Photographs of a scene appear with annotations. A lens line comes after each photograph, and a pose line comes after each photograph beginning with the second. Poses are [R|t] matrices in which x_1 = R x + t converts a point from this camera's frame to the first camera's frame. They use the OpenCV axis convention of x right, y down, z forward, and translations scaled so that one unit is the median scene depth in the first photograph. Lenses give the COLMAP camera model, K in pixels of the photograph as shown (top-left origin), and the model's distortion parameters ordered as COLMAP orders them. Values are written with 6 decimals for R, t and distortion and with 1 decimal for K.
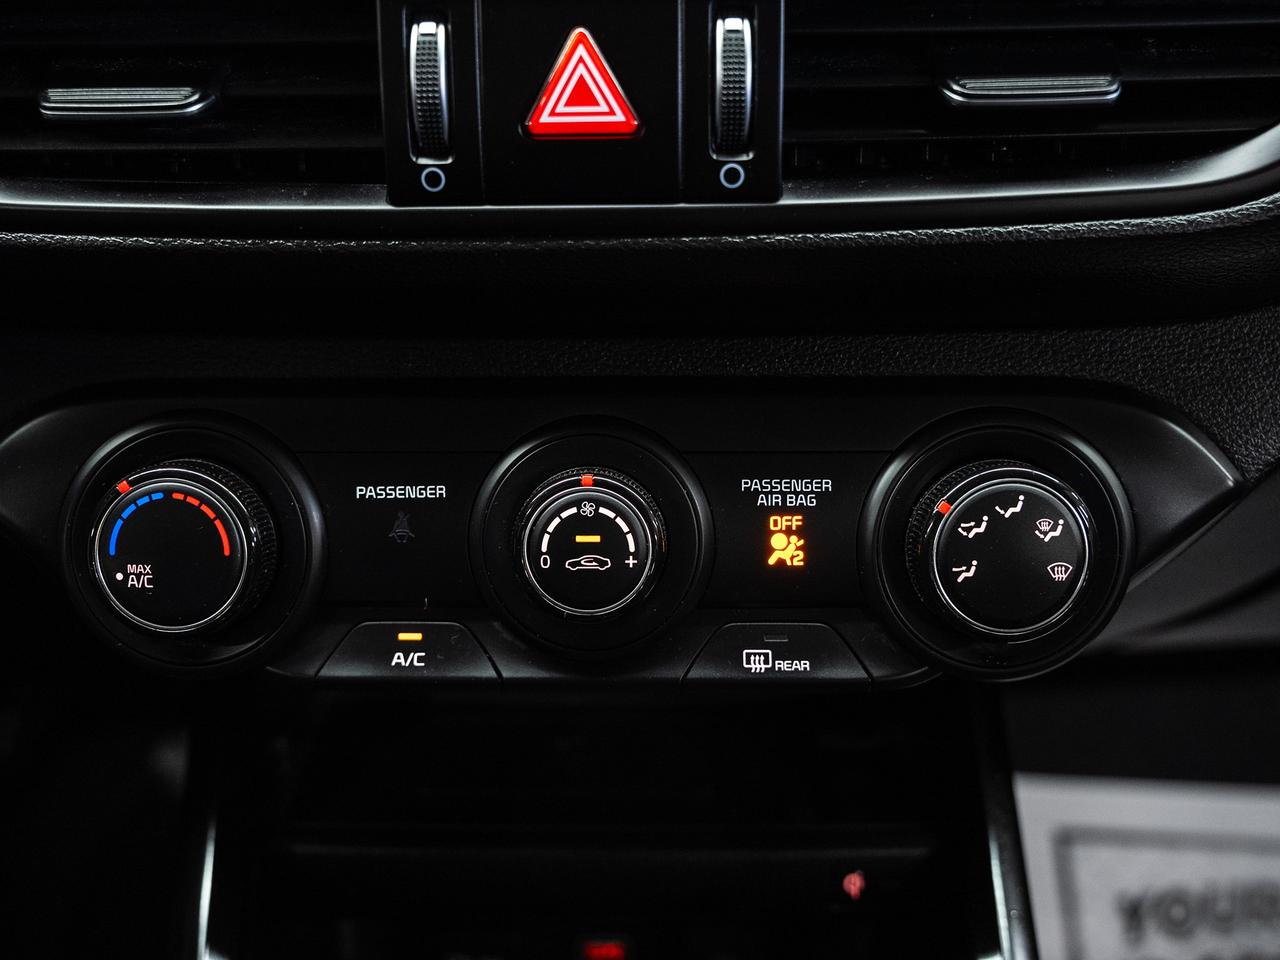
lens RADIAL K [[1211.0, 0, 645.1], [0, 1211.0, 474.4], [0, 0, 1]] dist [0.007182, 0.000000]
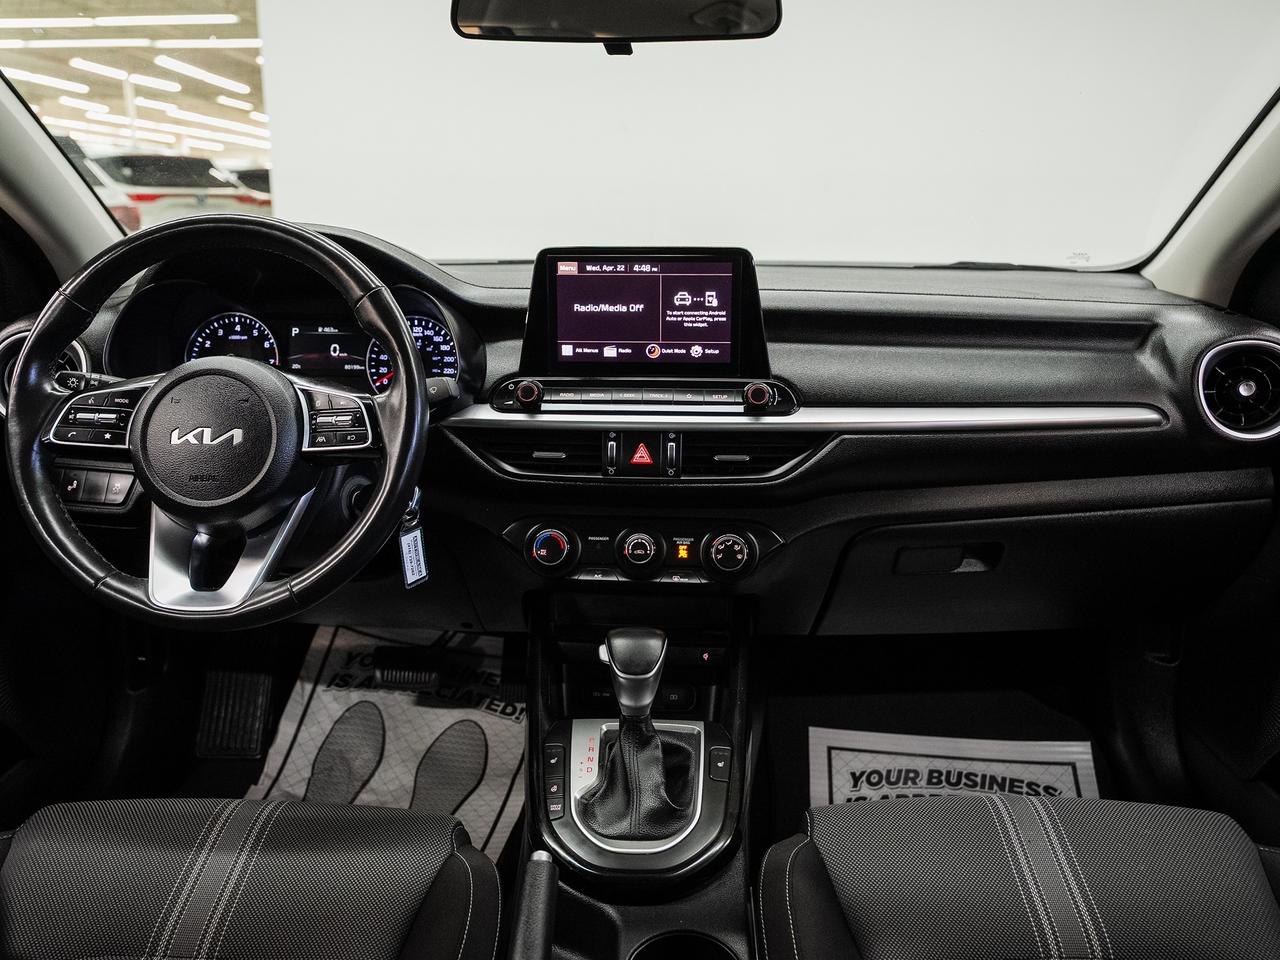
lens RADIAL K [[902.1, 0, 642.3], [0, 902.1, 477.4], [0, 0, 1]] dist [0.002103, 0.000785]
pose [[0.998411, 0.029402, -0.048070, 0.119543], [-0.040301, 0.968820, -0.244468, 0.624324], [0.039383, 0.246017, 0.968465, -2.368346]]
